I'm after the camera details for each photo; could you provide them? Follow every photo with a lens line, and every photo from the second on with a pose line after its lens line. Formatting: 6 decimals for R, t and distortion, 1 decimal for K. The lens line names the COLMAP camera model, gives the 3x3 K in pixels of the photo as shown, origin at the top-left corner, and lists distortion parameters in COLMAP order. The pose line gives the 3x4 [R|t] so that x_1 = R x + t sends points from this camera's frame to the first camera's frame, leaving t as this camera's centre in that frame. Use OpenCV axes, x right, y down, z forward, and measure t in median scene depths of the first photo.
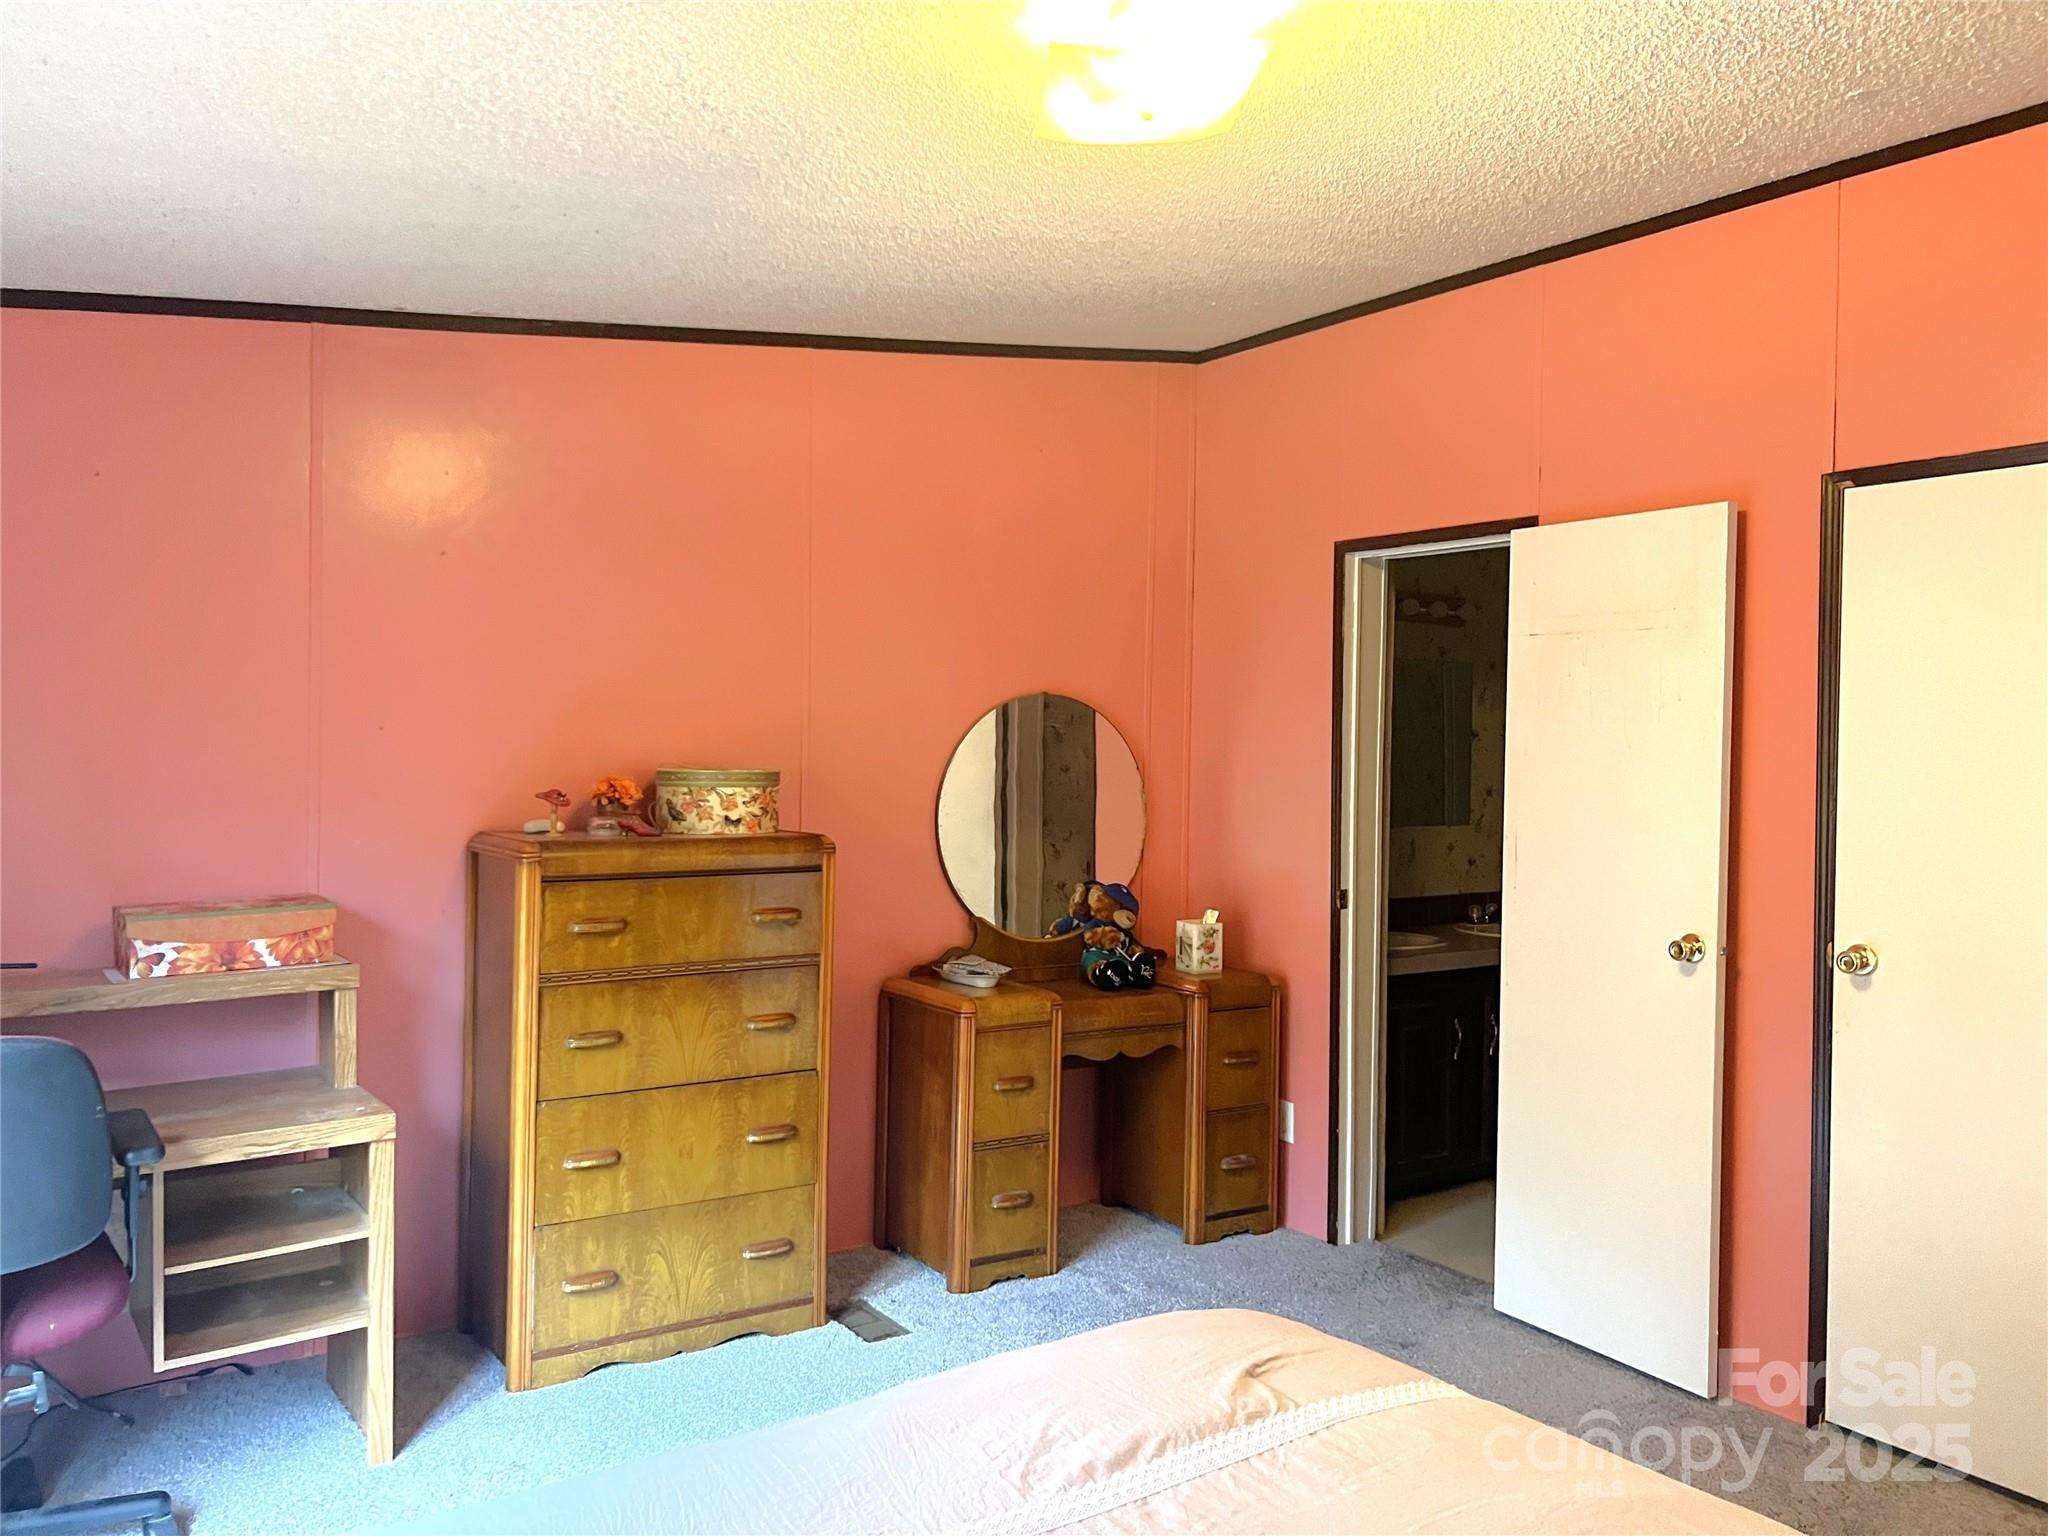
lens RADIAL K [[1534.7, 0, 1028.4], [0, 1534.7, 780.8], [0, 0, 1]] dist [0.000082, -0.006359]
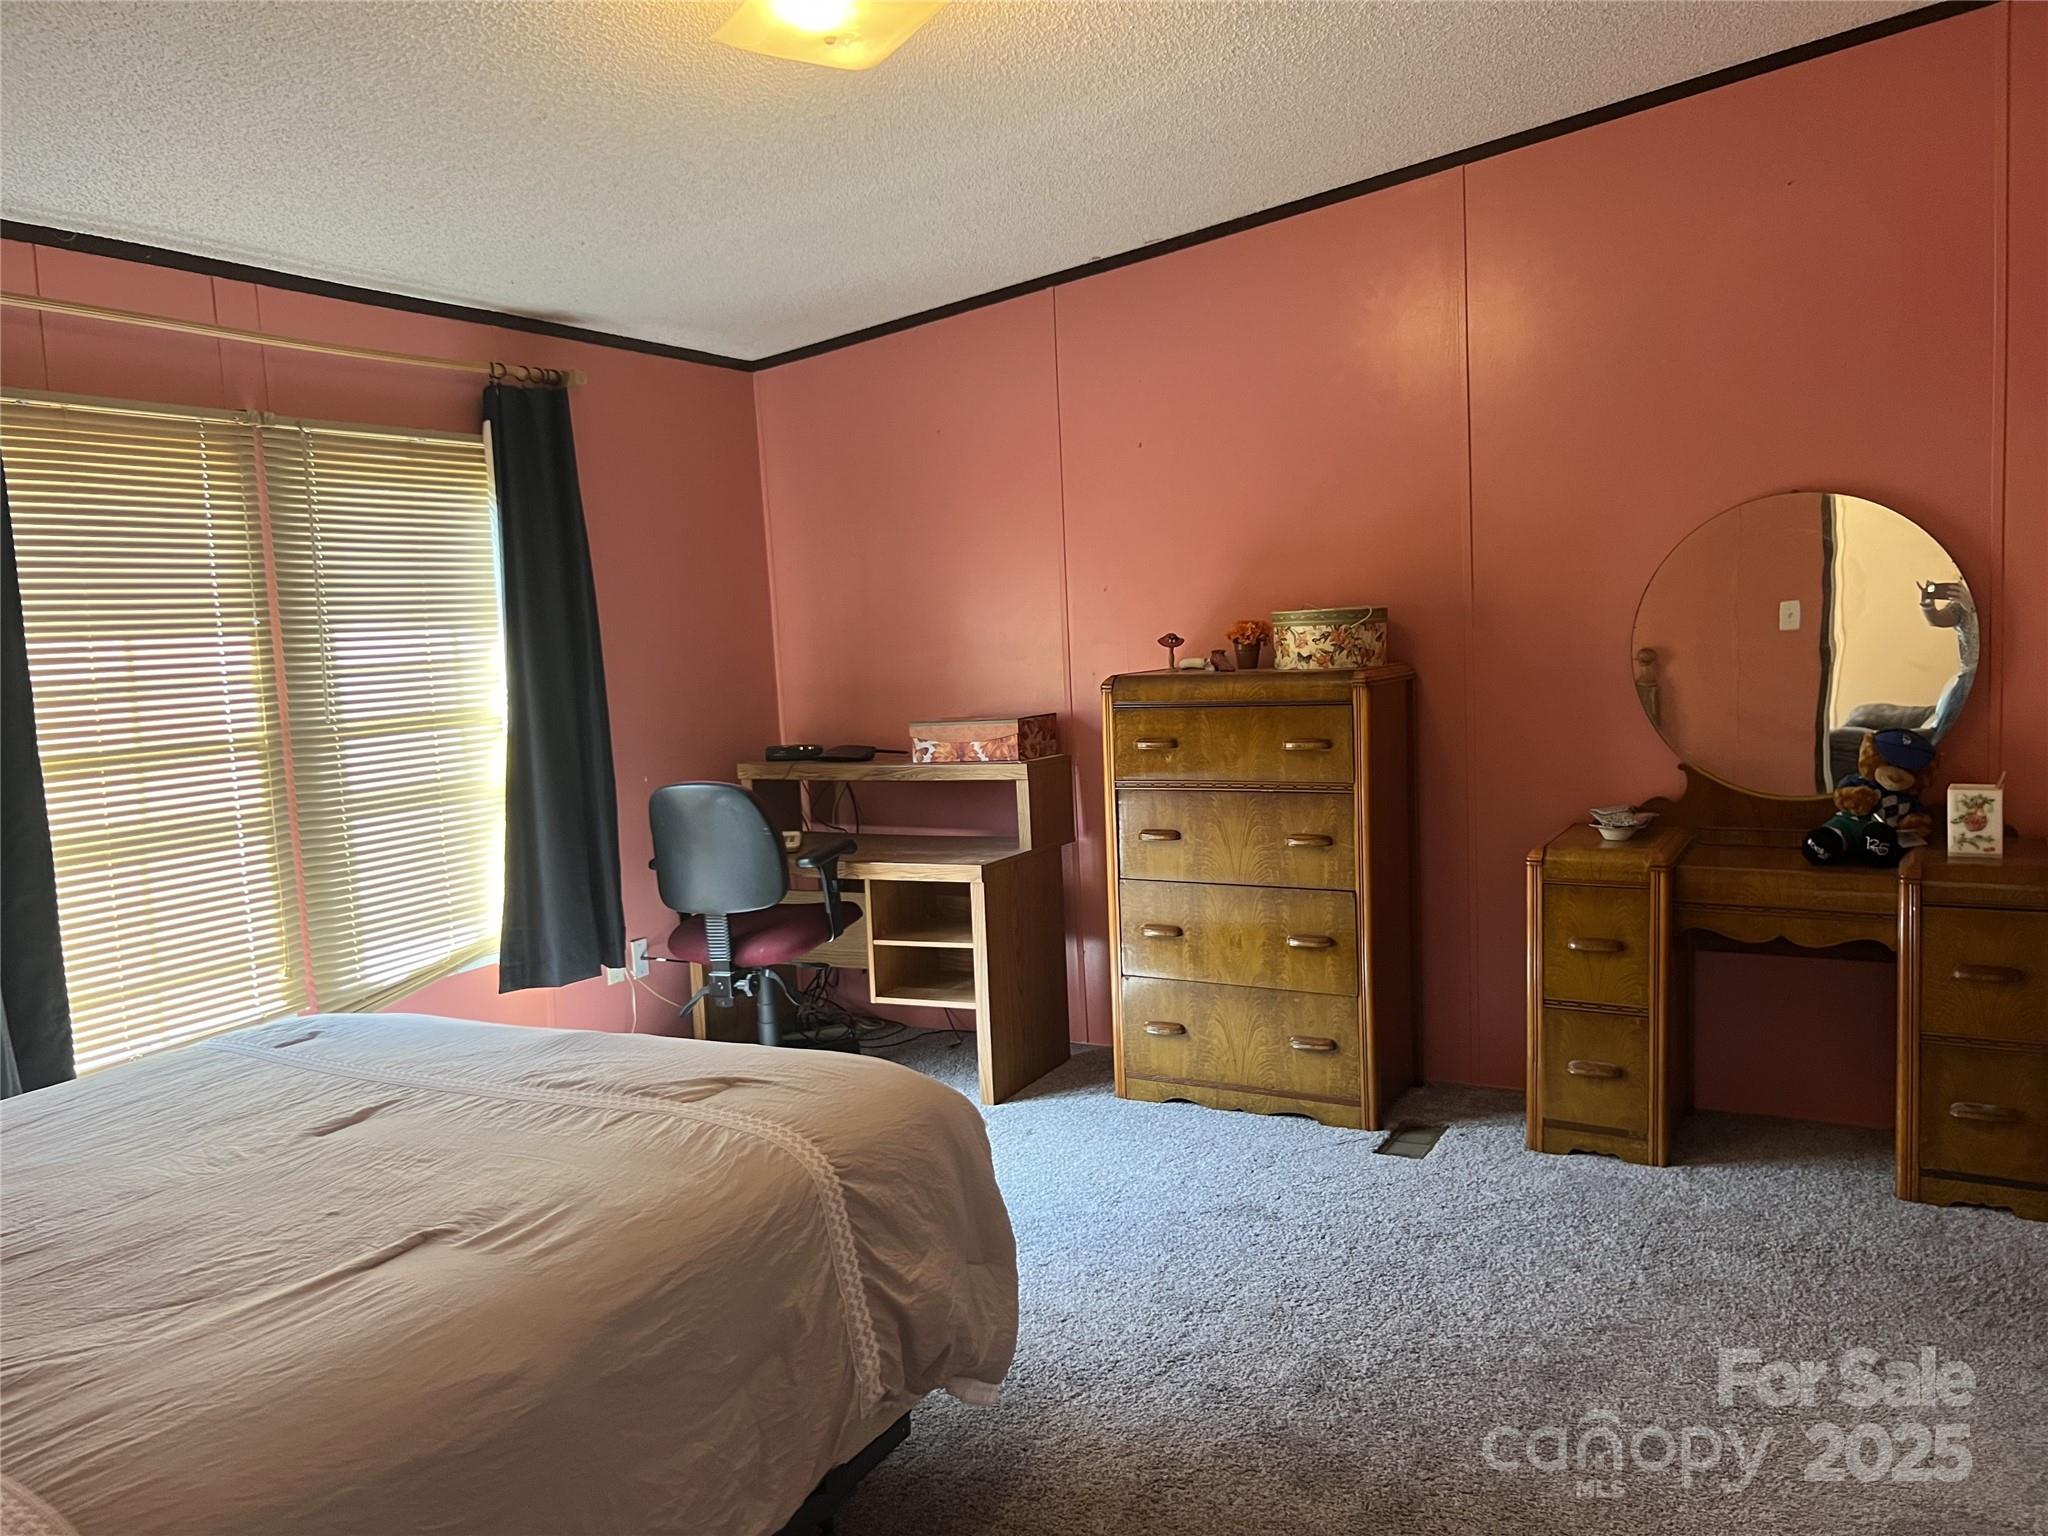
lens RADIAL K [[1534.7, 0, 1028.4], [0, 1534.7, 780.8], [0, 0, 1]] dist [0.000082, -0.006359]
pose [[0.447436, 0.063220, -0.892078, 0.712190], [0.032747, 0.995671, 0.086986, 0.012479], [0.893716, -0.068133, 0.443429, 0.337523]]
